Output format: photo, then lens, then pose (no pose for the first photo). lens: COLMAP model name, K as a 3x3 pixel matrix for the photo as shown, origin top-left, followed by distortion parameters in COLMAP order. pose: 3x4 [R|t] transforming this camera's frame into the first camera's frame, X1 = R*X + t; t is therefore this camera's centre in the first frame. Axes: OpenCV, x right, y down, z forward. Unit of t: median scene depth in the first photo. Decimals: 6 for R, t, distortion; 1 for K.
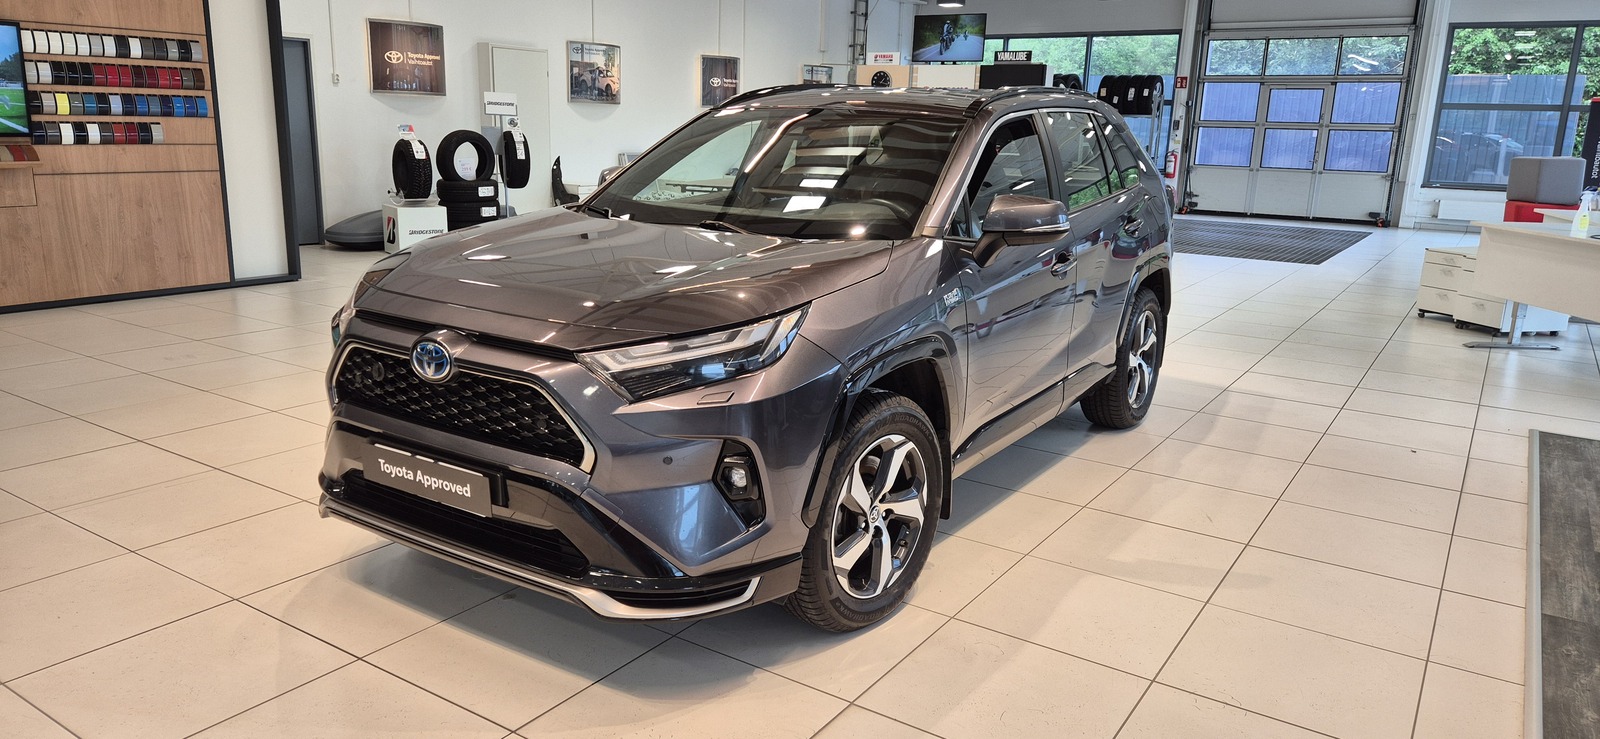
lens RADIAL K [[1064.4, 0, 791.6], [0, 1064.4, 364.5], [0, 0, 1]] dist [0.076499, -0.054859]
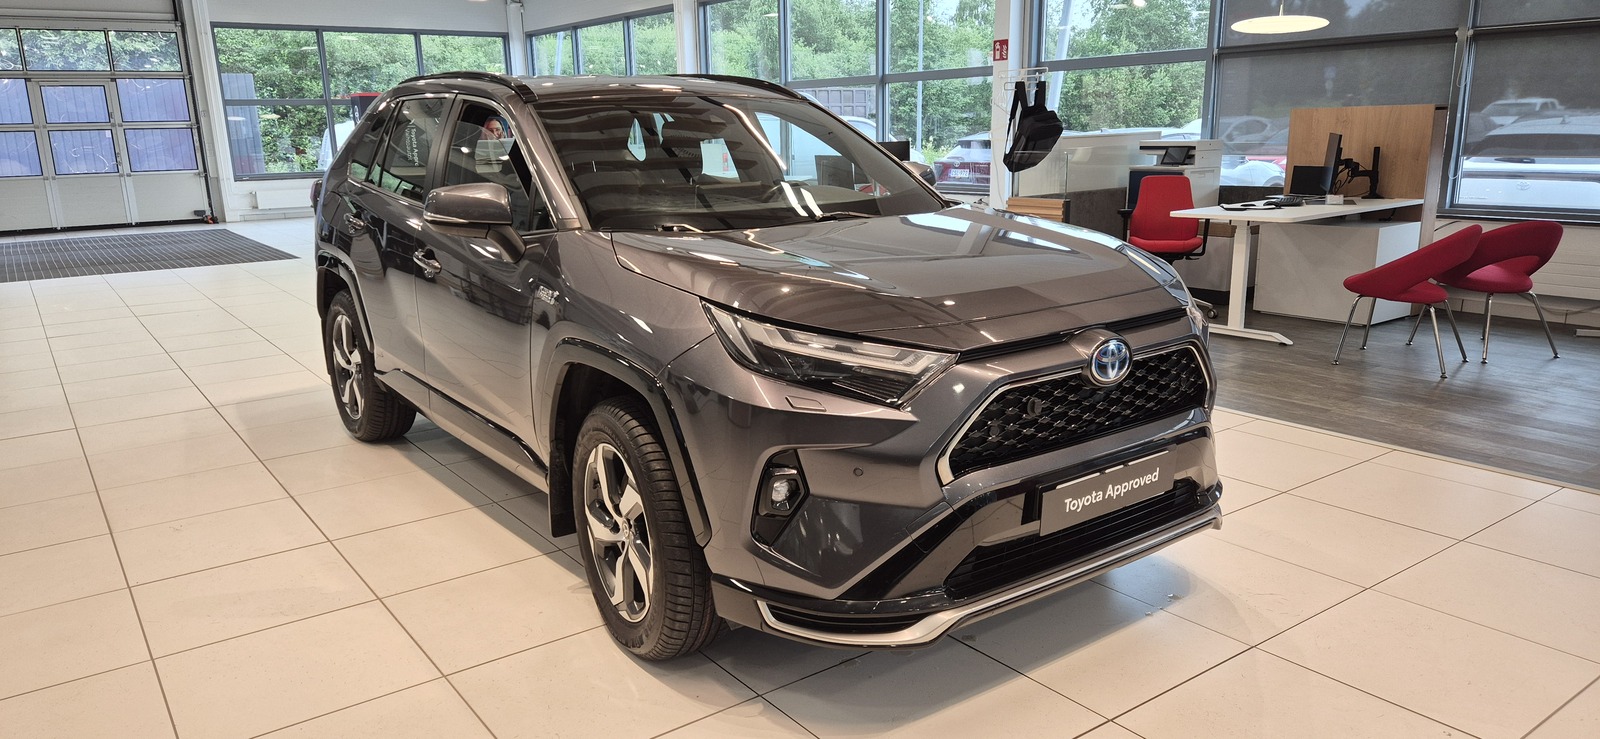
lens RADIAL K [[1064.4, 0, 788.8], [0, 1064.4, 365.7], [0, 0, 1]] dist [0.076499, -0.054859]
pose [[0.349970, -0.247790, 0.903394, -0.458820], [0.246690, 0.954719, 0.166301, -0.080884], [-0.903695, 0.164658, 0.395251, 0.318376]]
